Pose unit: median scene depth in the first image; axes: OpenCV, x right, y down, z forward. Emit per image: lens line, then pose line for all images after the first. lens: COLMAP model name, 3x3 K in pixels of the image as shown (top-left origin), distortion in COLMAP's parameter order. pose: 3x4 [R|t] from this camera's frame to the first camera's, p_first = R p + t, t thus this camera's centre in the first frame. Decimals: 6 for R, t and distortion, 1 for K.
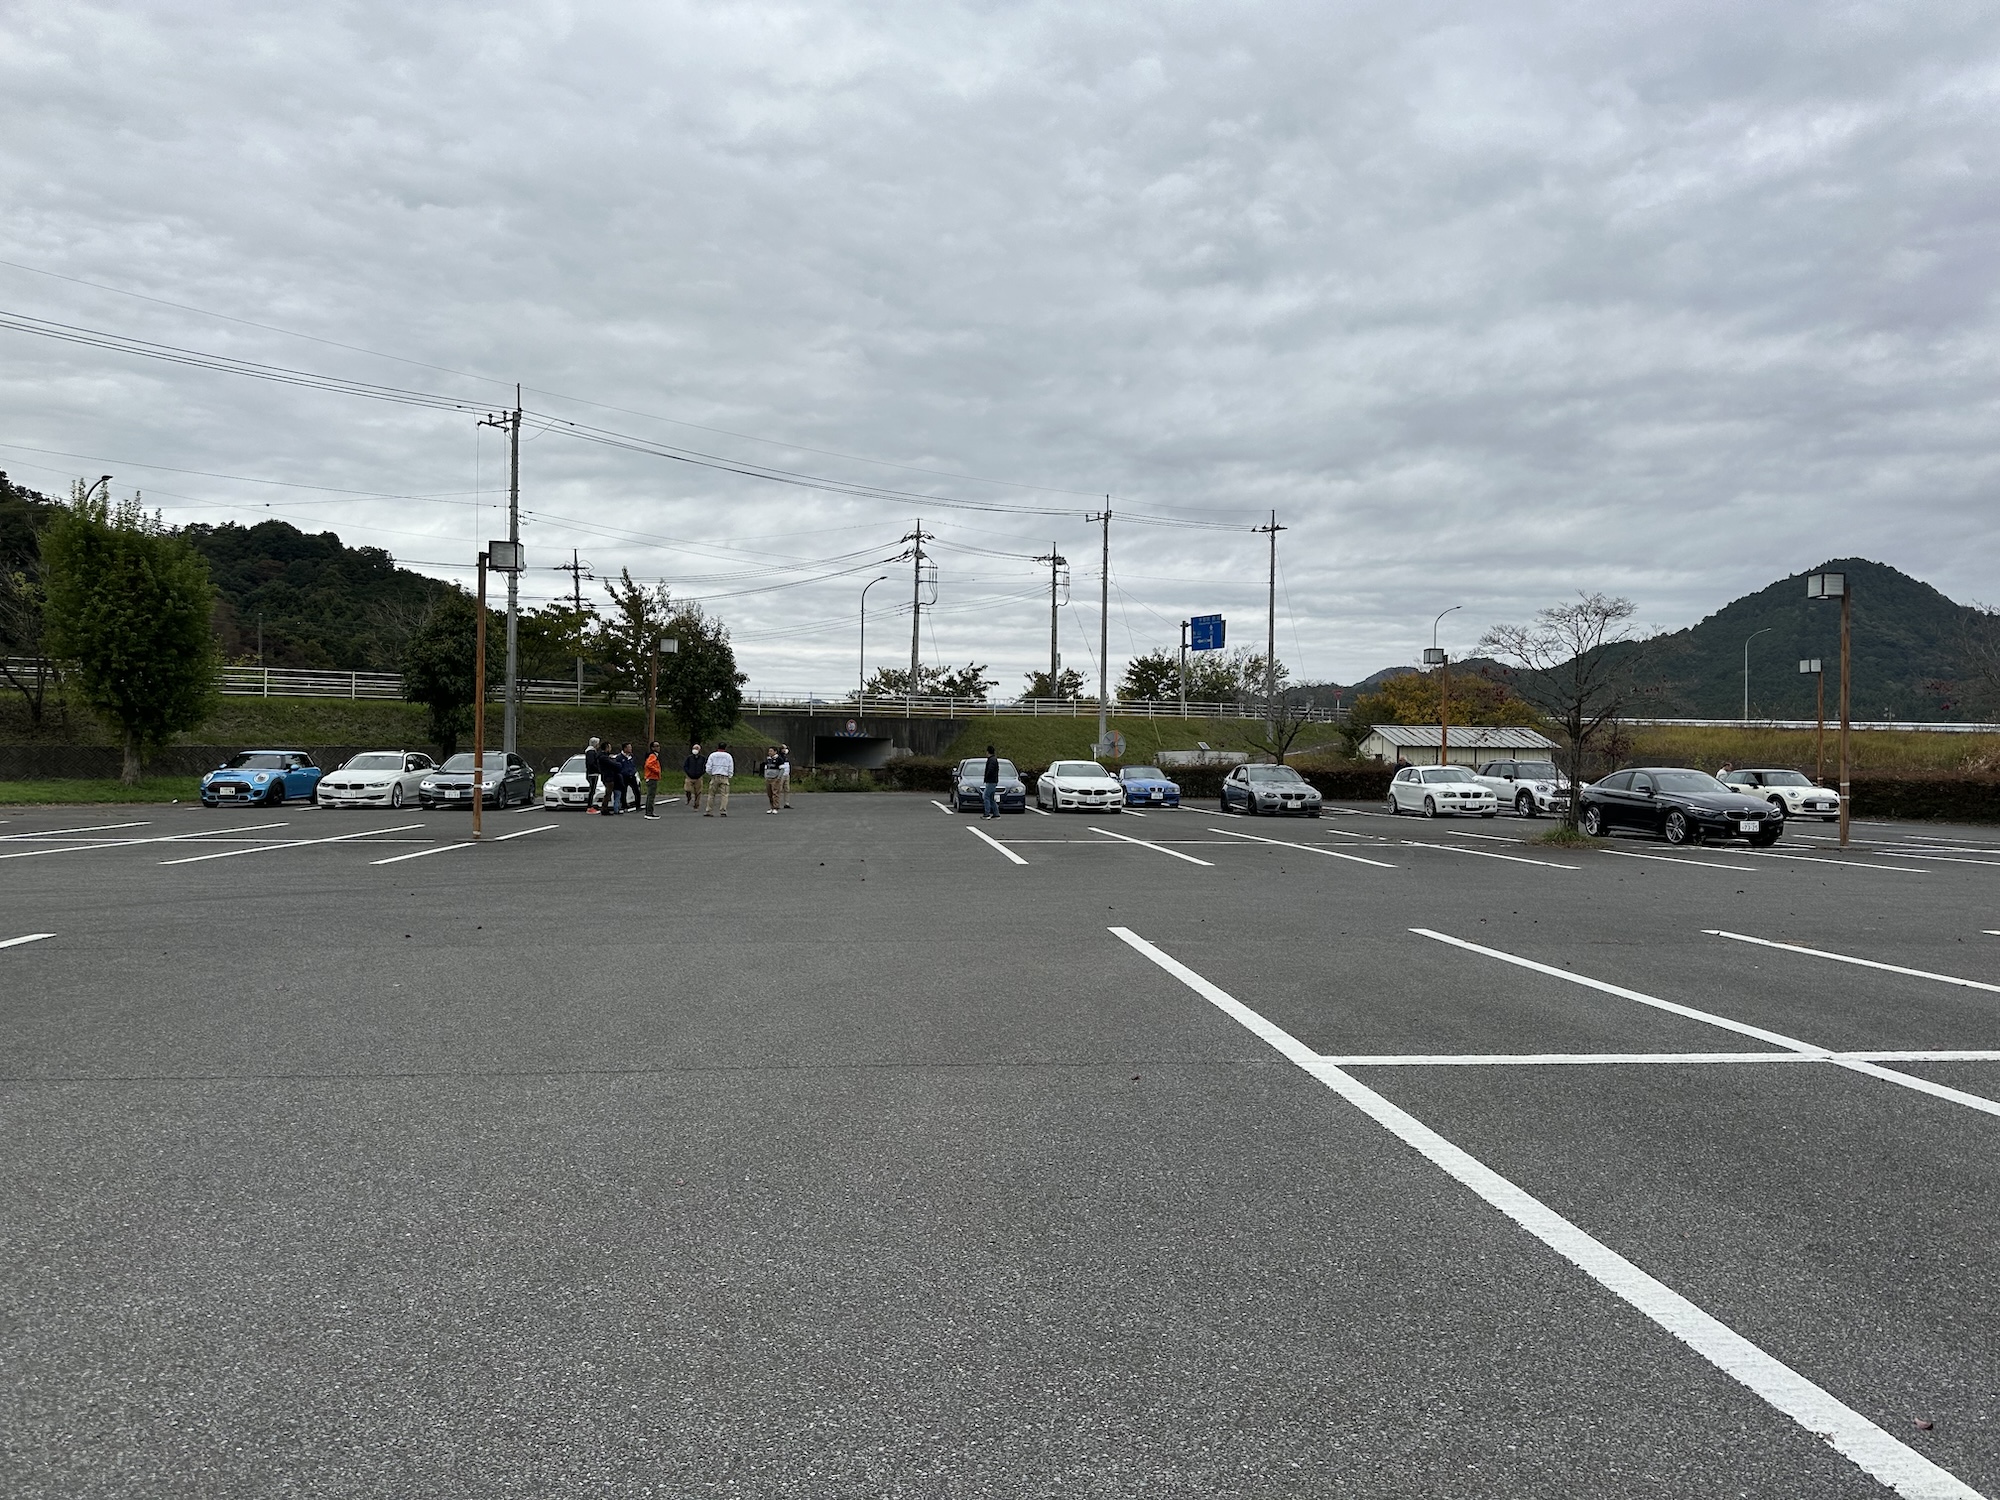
lens RADIAL K [[1398.1, 0, 1000.0], [0, 1398.1, 750.0], [0, 0, 1]] dist [0.099787, -0.153593]
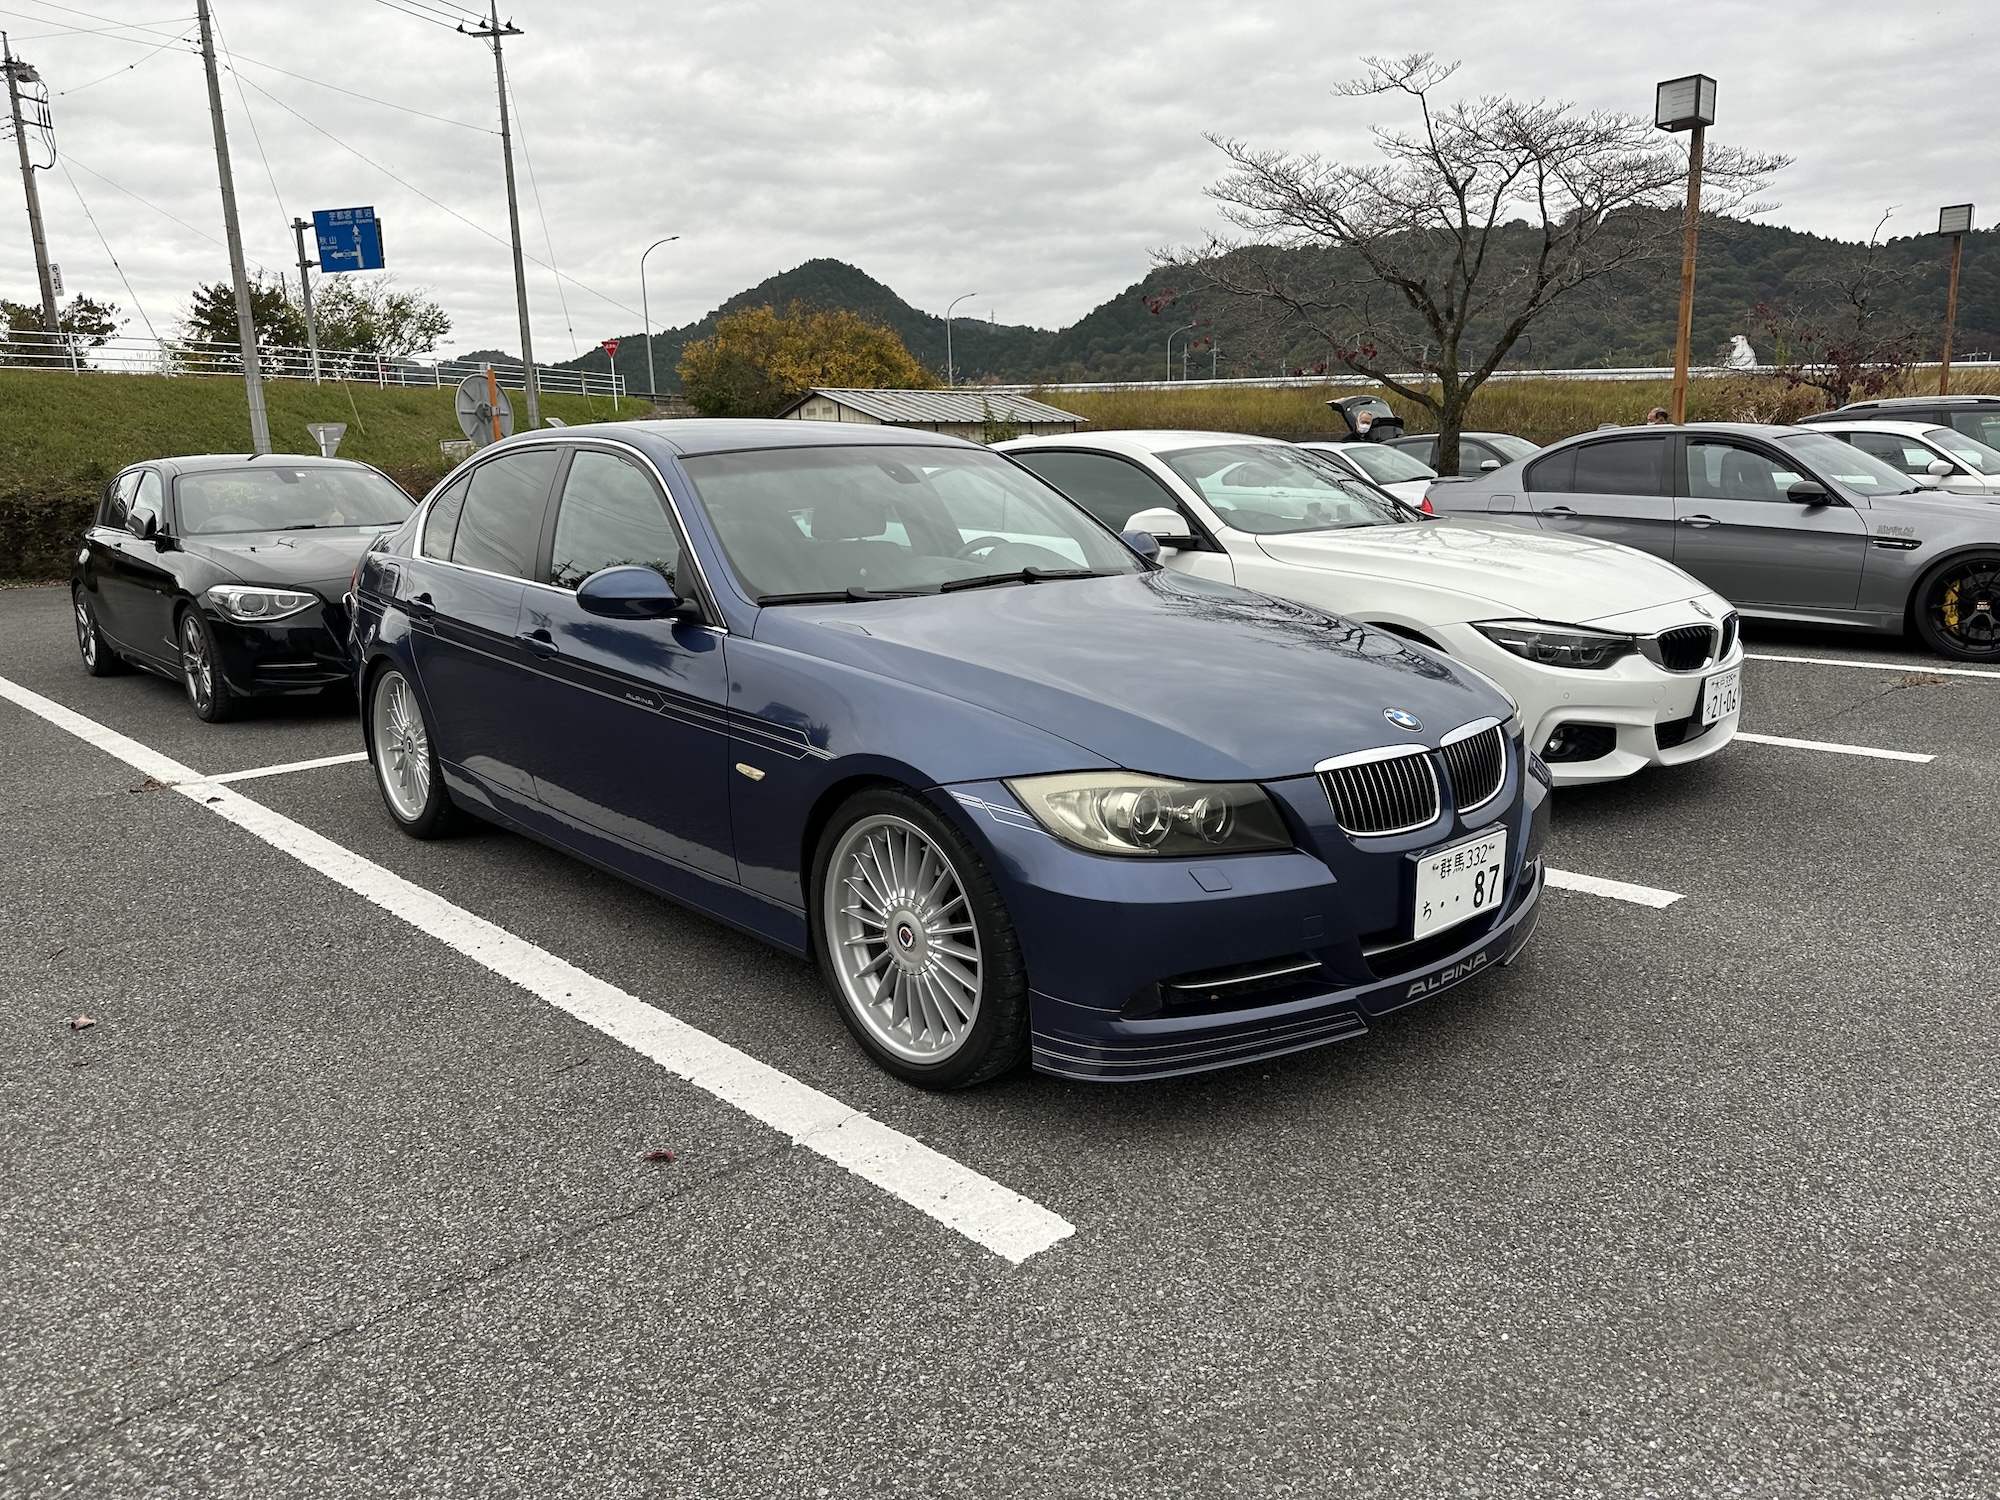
lens RADIAL K [[1413.9, 0, 988.6], [0, 1413.9, 763.1], [0, 0, 1]] dist [0.038773, -0.034444]
pose [[0.790814, -0.160490, 0.590641, -0.030745], [0.030462, 0.974134, 0.223907, 0.003740], [-0.611298, -0.159077, 0.775248, 0.399986]]
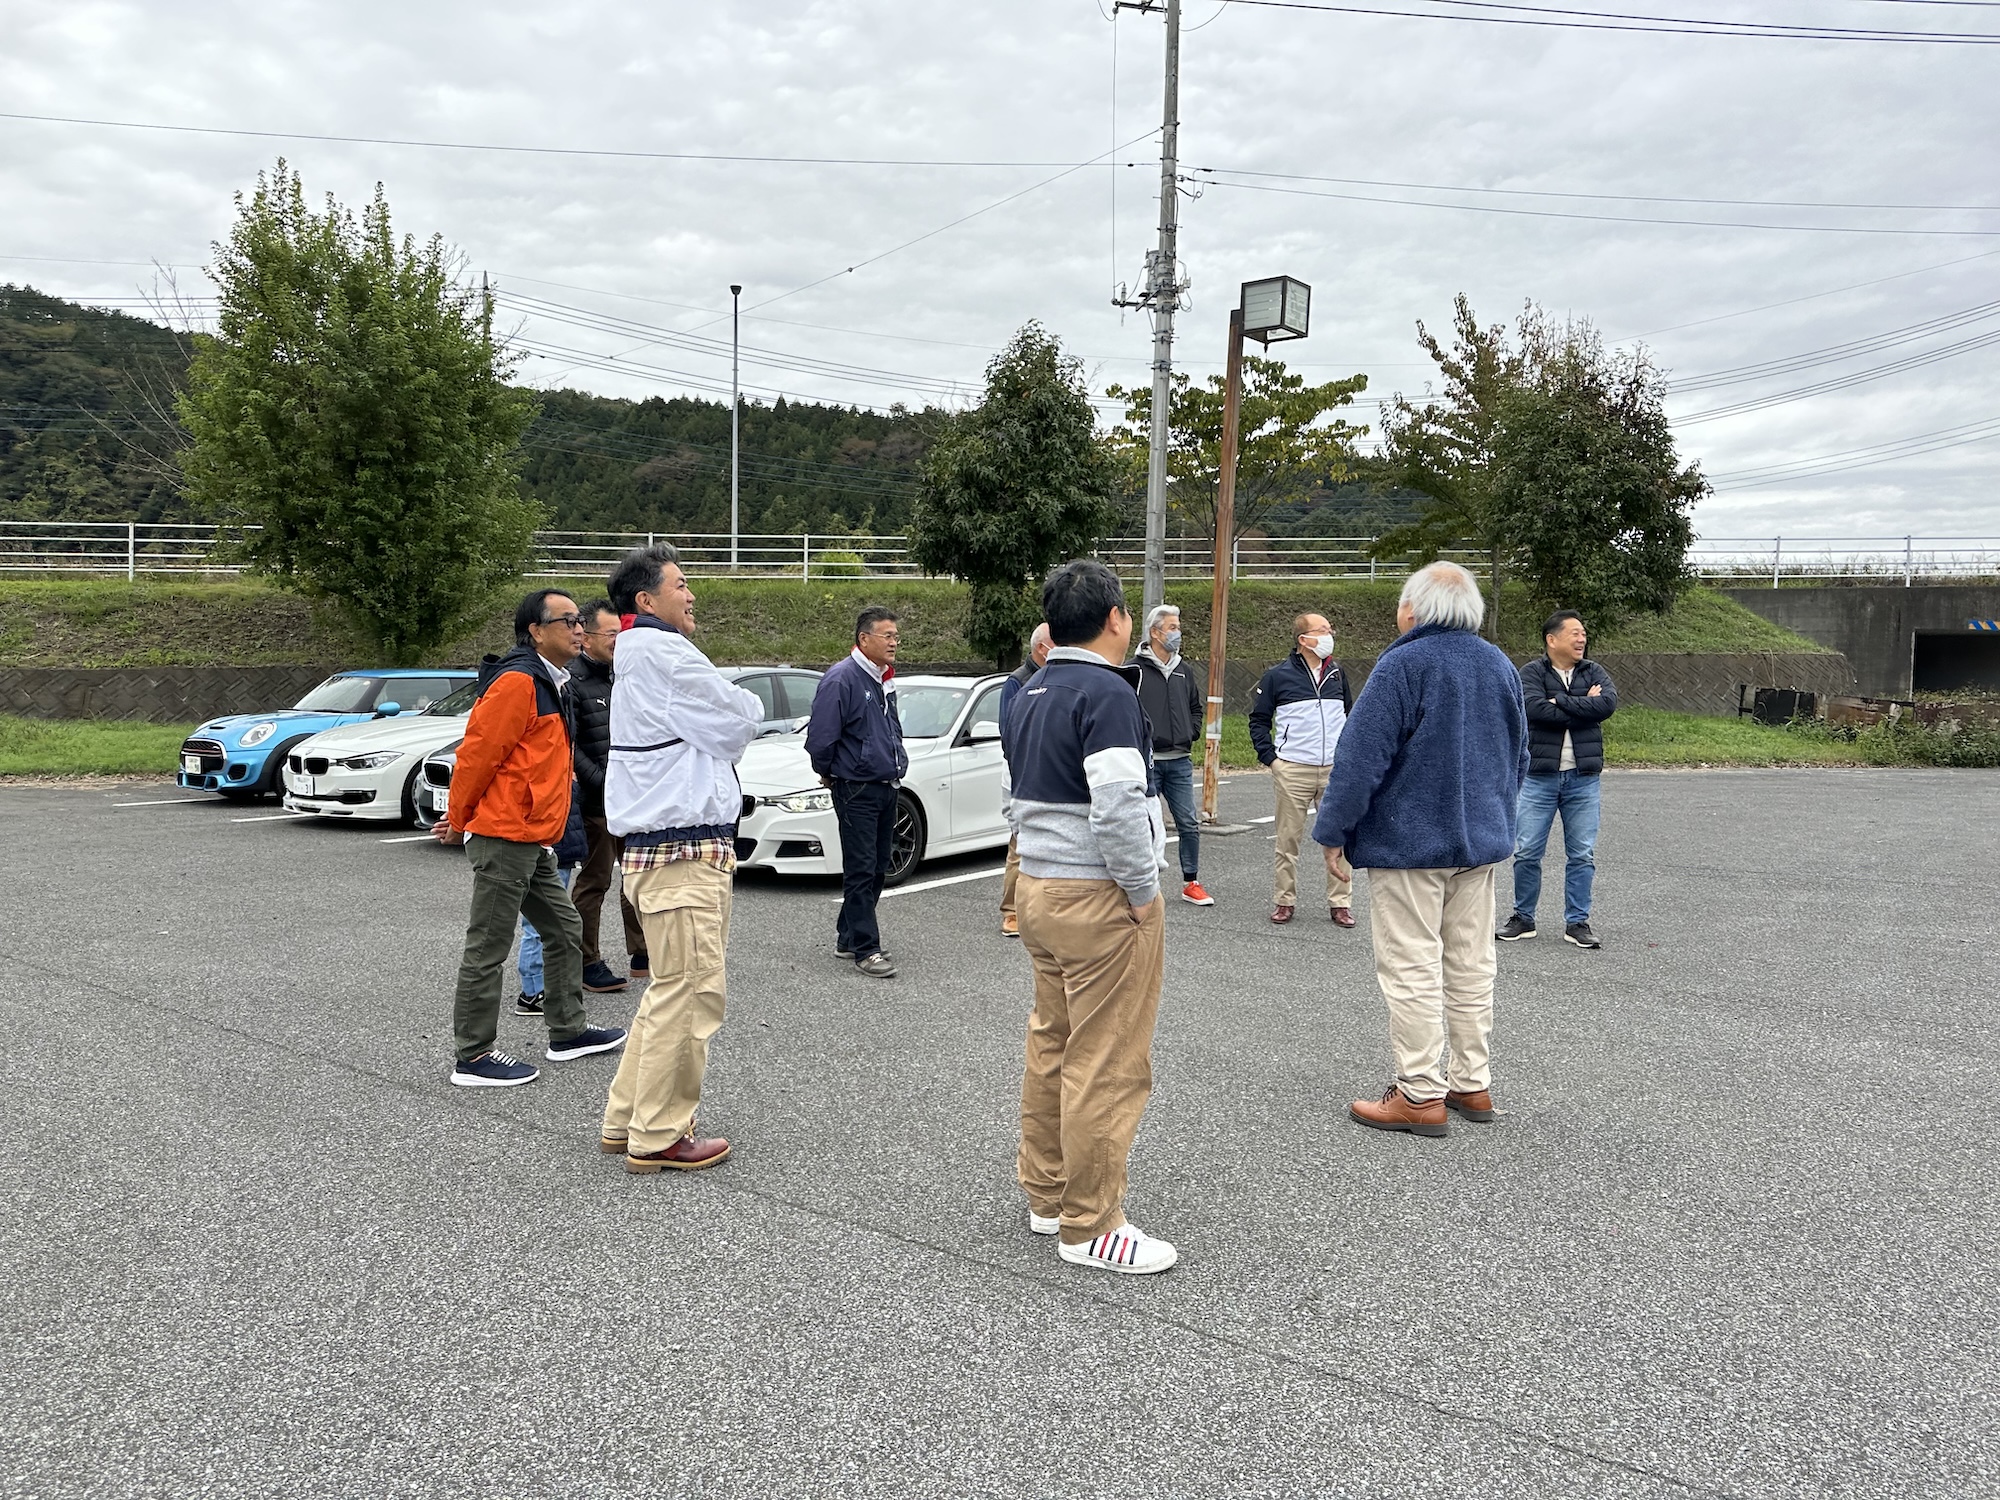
lens RADIAL K [[1394.9, 0, 981.7], [0, 1394.9, 747.1], [0, 0, 1]] dist [0.137260, -0.200141]
pose [[0.742116, 0.025668, -0.669780, -0.035286], [0.009514, 0.998762, 0.048817, 0.002032], [0.670204, -0.042600, 0.740953, 0.343728]]
